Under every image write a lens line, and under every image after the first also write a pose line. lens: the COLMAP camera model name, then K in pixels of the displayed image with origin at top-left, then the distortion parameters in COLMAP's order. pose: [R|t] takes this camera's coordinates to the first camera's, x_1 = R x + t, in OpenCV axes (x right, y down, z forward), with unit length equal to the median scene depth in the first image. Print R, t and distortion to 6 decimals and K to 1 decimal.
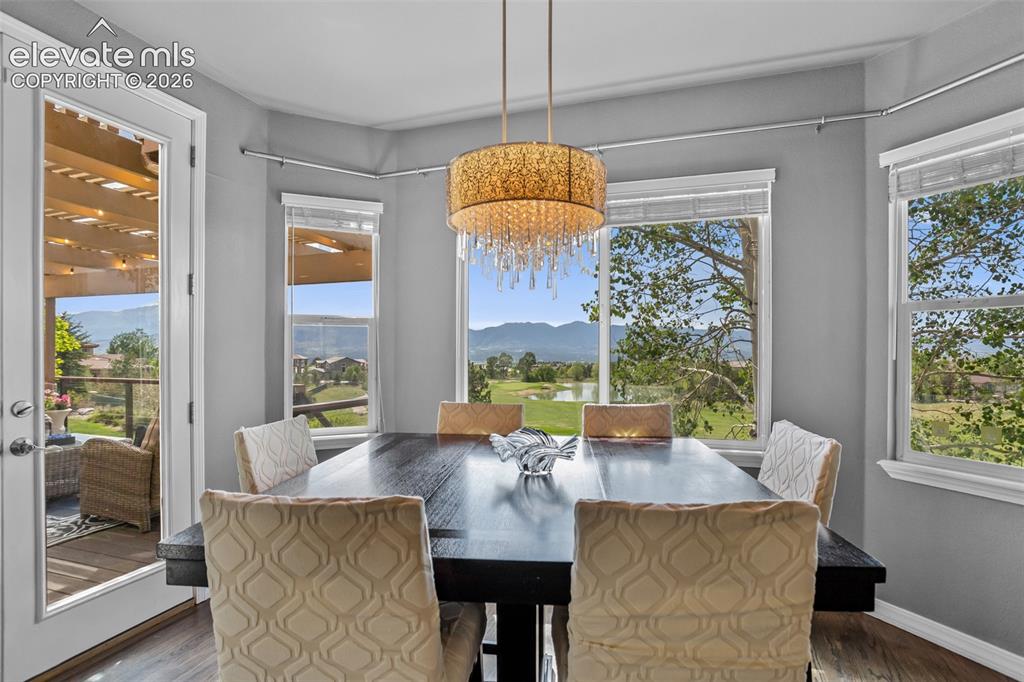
lens RADIAL K [[511.1, 0, 522.4], [0, 511.1, 350.5], [0, 0, 1]] dist [-0.029075, 0.001522]
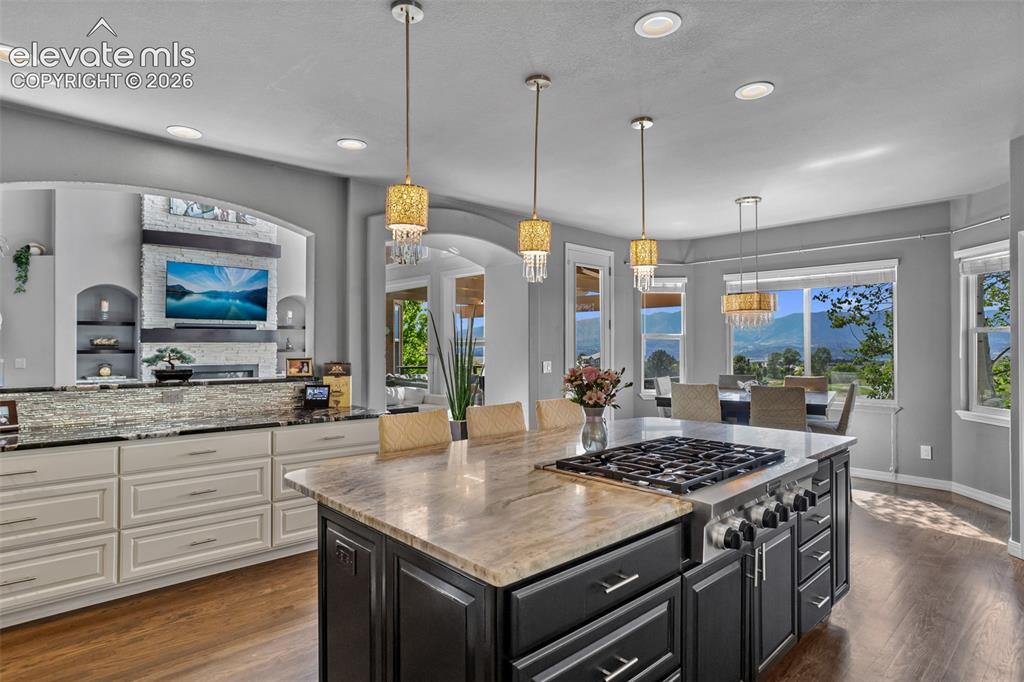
lens RADIAL K [[566.2, 0, 512.4], [0, 566.2, 342.5], [0, 0, 1]] dist [-0.019343, -0.000098]
pose [[0.879395, -0.004706, -0.476069, 0.085525], [0.002264, 0.999981, -0.005703, -0.012127], [0.476087, 0.003937, 0.879389, -0.618396]]
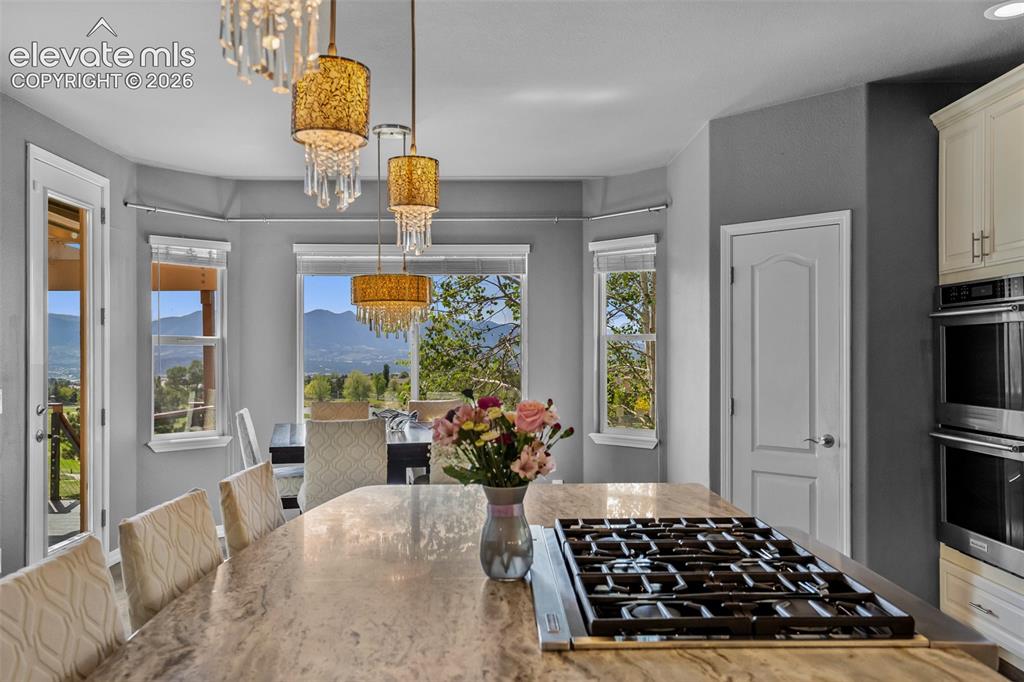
lens RADIAL K [[812.2, 0, 517.4], [0, 812.2, 351.4], [0, 0, 1]] dist [-0.009252, -0.004759]
pose [[0.939211, -0.000736, 0.343341, -0.144201], [0.002403, 0.999987, -0.004431, -0.011936], [-0.343333, 0.004987, 0.939200, -0.495250]]
